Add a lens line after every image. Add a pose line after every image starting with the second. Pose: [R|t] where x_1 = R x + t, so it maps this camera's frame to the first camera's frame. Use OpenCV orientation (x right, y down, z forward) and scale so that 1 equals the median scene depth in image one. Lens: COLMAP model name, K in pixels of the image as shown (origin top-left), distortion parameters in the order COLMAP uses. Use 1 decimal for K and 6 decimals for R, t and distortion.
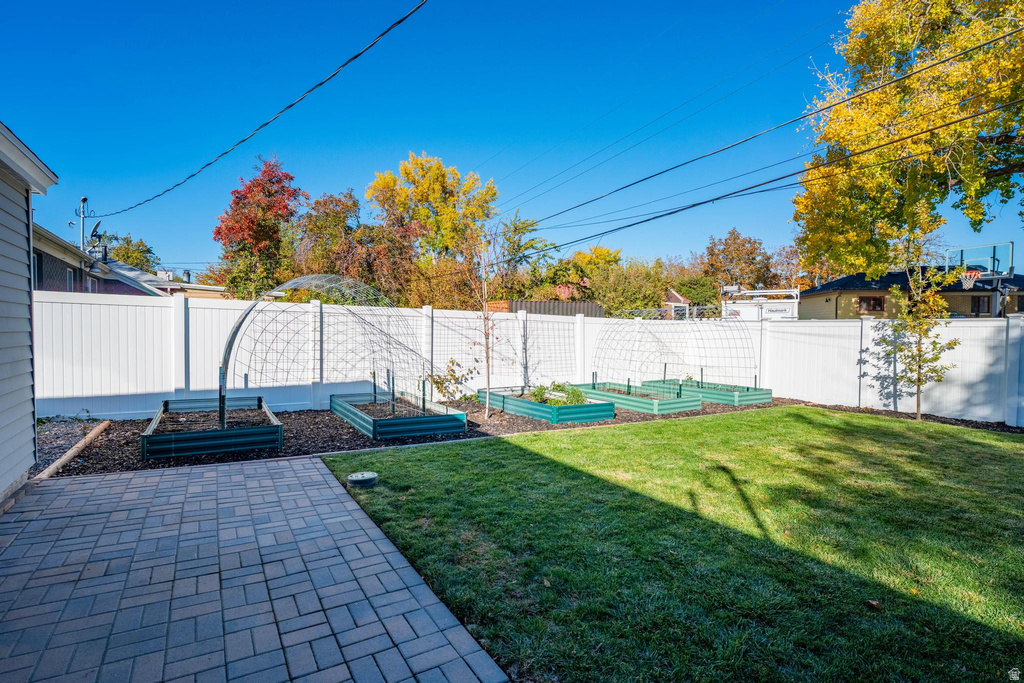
lens RADIAL K [[484.6, 0, 513.4], [0, 484.6, 342.3], [0, 0, 1]] dist [-0.000375, -0.000162]
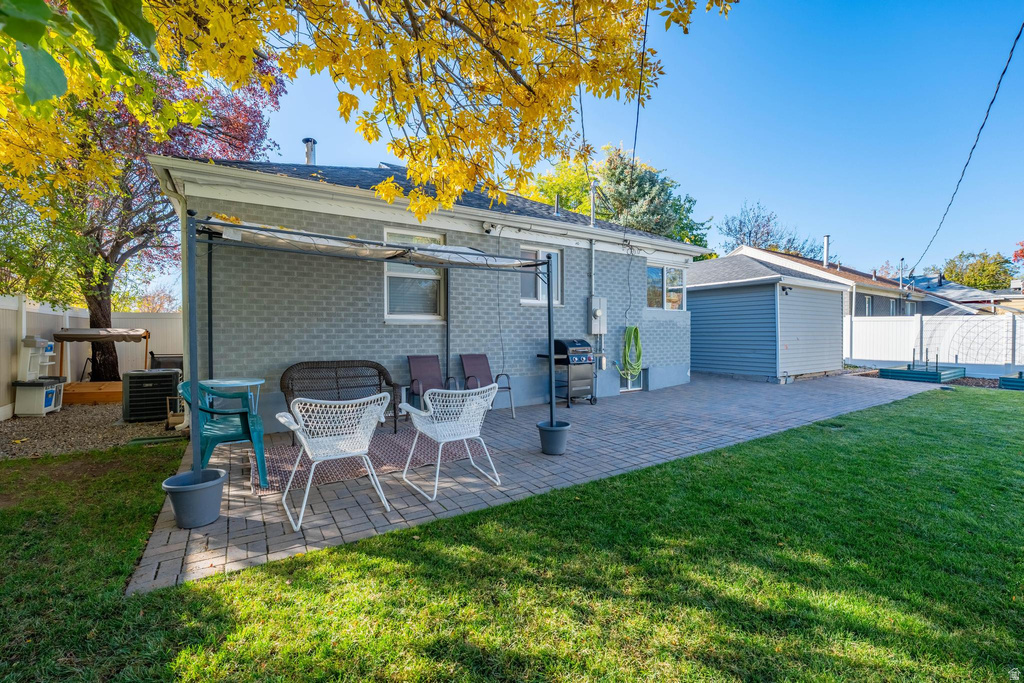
lens RADIAL K [[417.6, 0, 511.4], [0, 417.6, 337.3], [0, 0, 1]] dist [-0.012897, -0.000216]
pose [[0.007419, 0.002506, -0.999969, 0.445160], [-0.024087, 0.999707, 0.002326, 0.015216], [0.999682, 0.024069, 0.007477, -0.313953]]
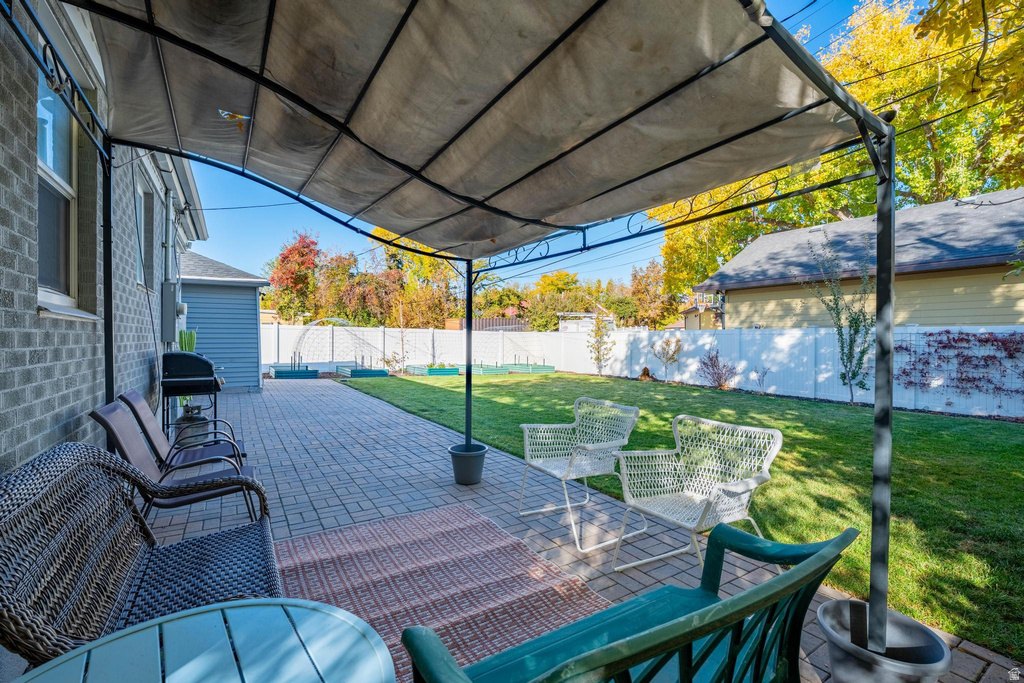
lens RADIAL K [[453.7, 0, 512.2], [0, 453.7, 340.4], [0, 0, 1]] dist [-0.000194, -0.000020]
pose [[0.999964, -0.004170, -0.007385, 0.214856], [0.004006, 0.999747, -0.022136, 0.017521], [0.007475, 0.022106, 0.999728, -0.522175]]
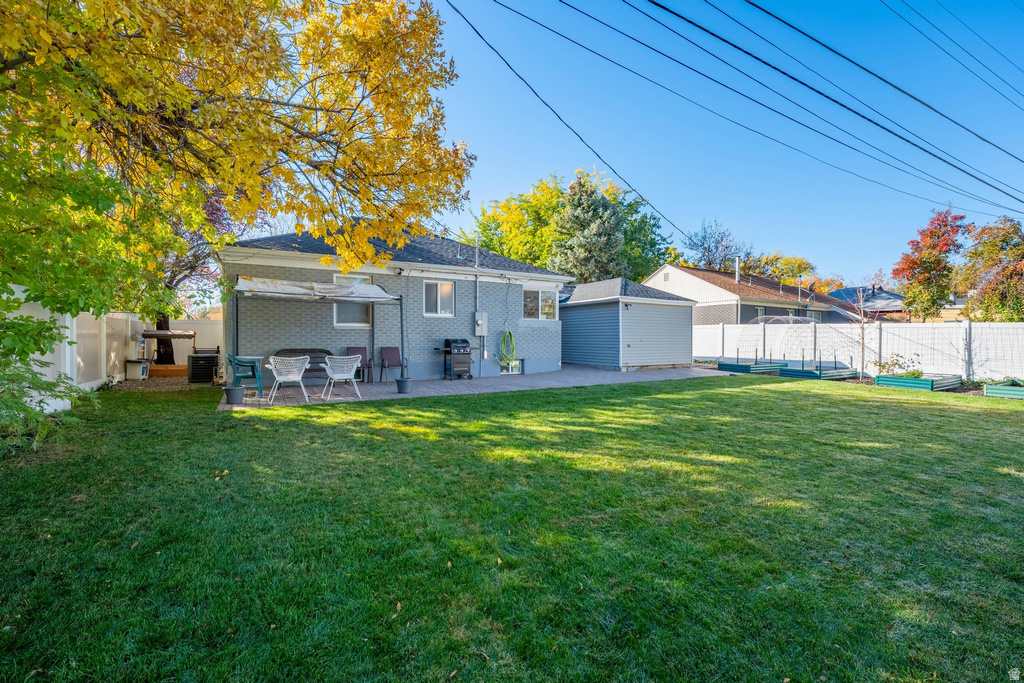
lens RADIAL K [[417.6, 0, 516.3], [0, 417.6, 342.7], [0, 0, 1]] dist [-0.012897, -0.000216]
pose [[-0.015057, 0.006164, -0.999868, 0.695367], [-0.030248, 0.999521, 0.006618, 0.015770], [0.999429, 0.030344, -0.014863, -0.145652]]
